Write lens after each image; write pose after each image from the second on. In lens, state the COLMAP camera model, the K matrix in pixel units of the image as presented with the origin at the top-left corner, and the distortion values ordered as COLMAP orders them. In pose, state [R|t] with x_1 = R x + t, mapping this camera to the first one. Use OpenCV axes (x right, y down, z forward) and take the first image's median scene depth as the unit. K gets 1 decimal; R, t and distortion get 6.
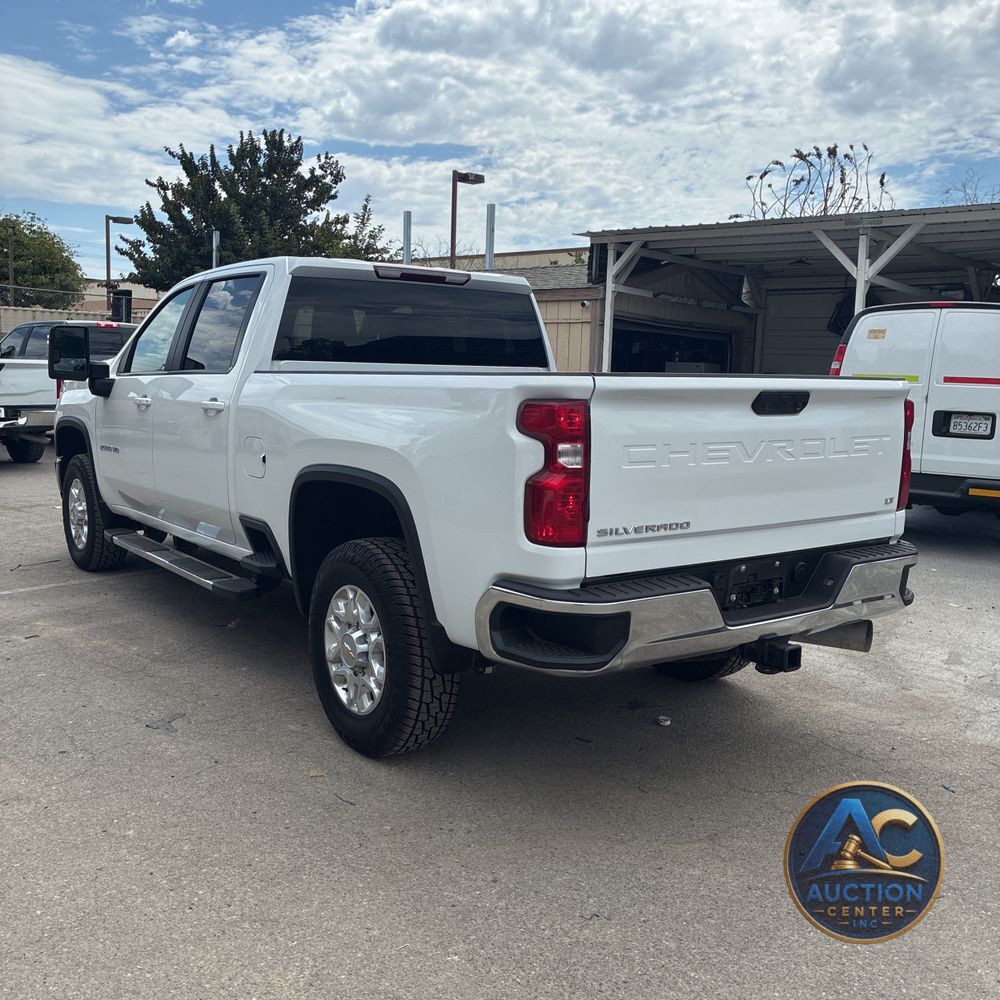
lens RADIAL K [[1093.5, 0, 517.3], [0, 1093.5, 503.6], [0, 0, 1]] dist [0.038701, -0.002472]
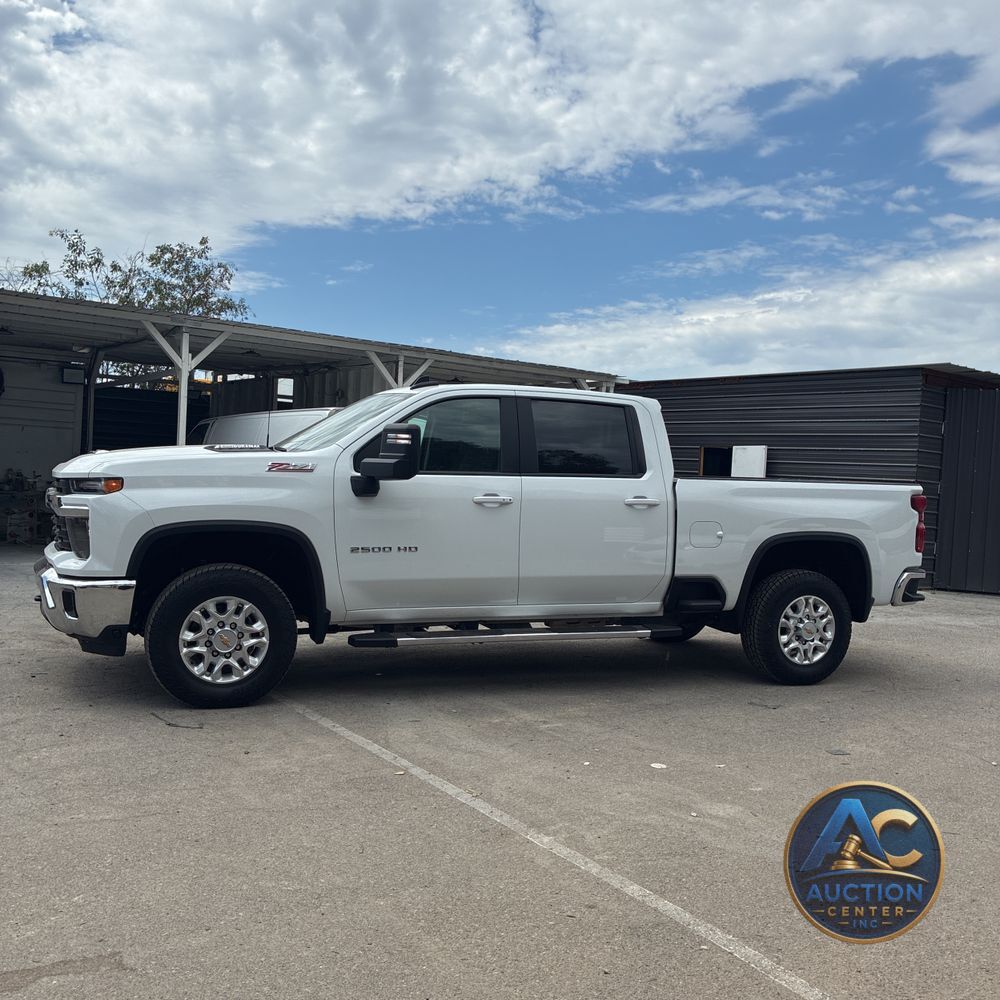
lens RADIAL K [[1093.5, 0, 517.3], [0, 1093.5, 503.6], [0, 0, 1]] dist [0.038701, -0.002472]
pose [[0.201362, -0.040378, 0.978684, -0.109630], [0.076027, 0.996780, 0.025482, -0.008895], [-0.976562, 0.069276, 0.203783, 0.059133]]
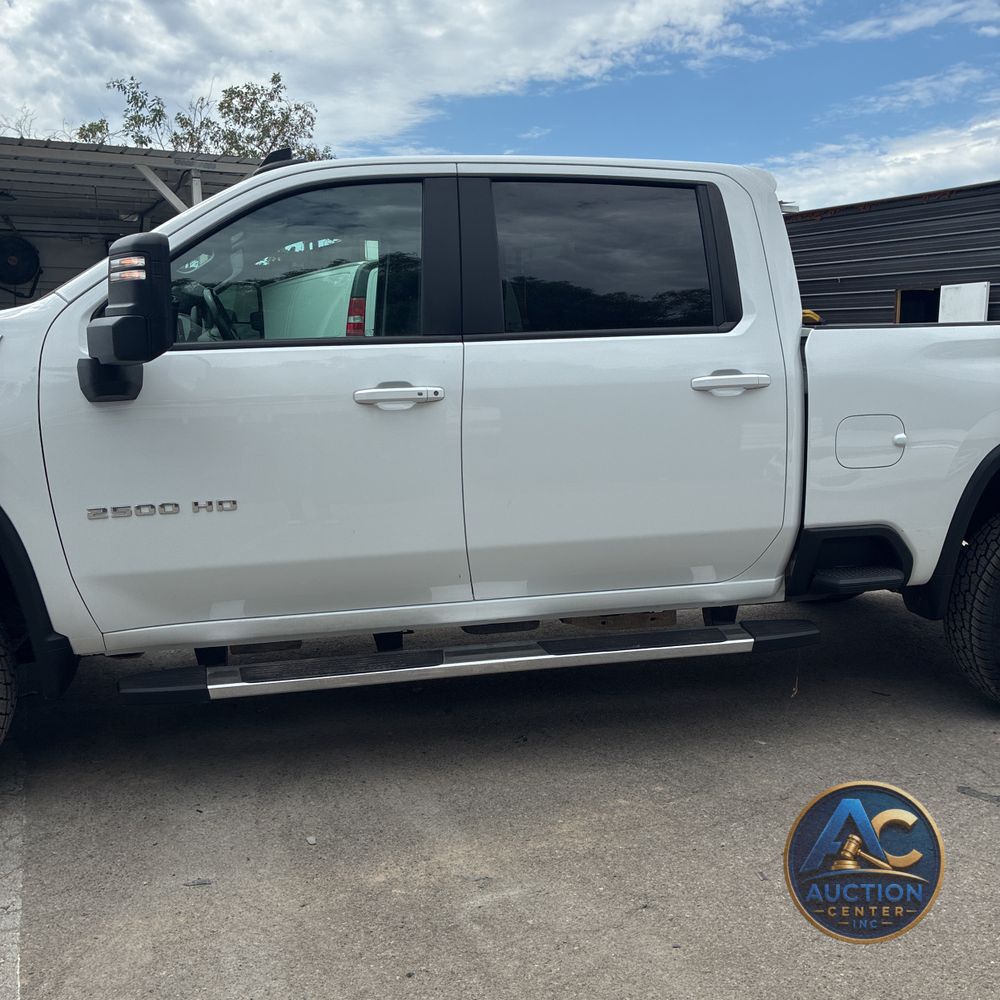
lens RADIAL K [[1049.3, 0, 505.2], [0, 1049.3, 494.2], [0, 0, 1]] dist [0.034293, -0.031180]
pose [[0.386991, -0.158222, 0.908407, -0.061183], [0.123908, 0.985156, 0.118803, -0.007621], [-0.913720, 0.066583, 0.400852, 0.059171]]
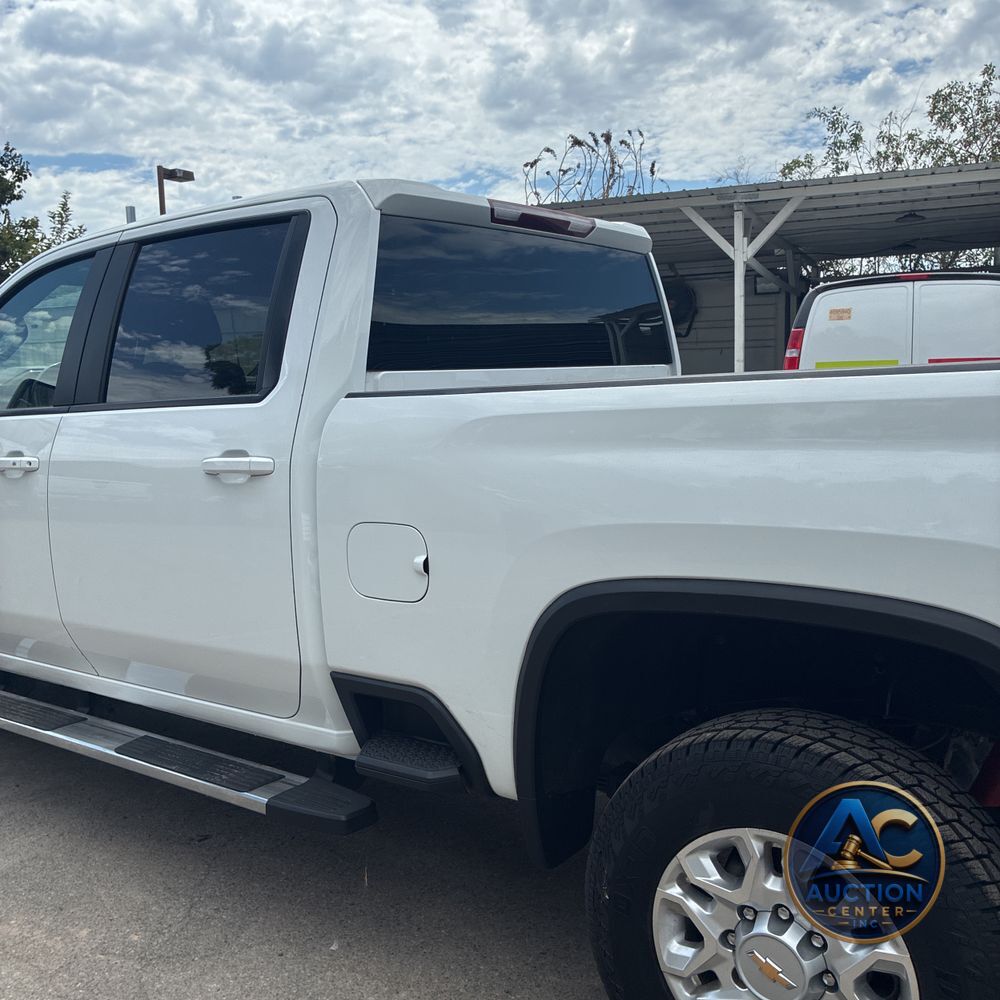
lens RADIAL K [[1049.3, 0, 505.2], [0, 1049.3, 494.2], [0, 0, 1]] dist [0.034293, -0.031180]
pose [[0.955984, -0.081628, 0.281834, -0.018383], [0.084692, 0.996406, 0.001315, -0.004227], [-0.280929, 0.022612, 0.959462, 0.032253]]
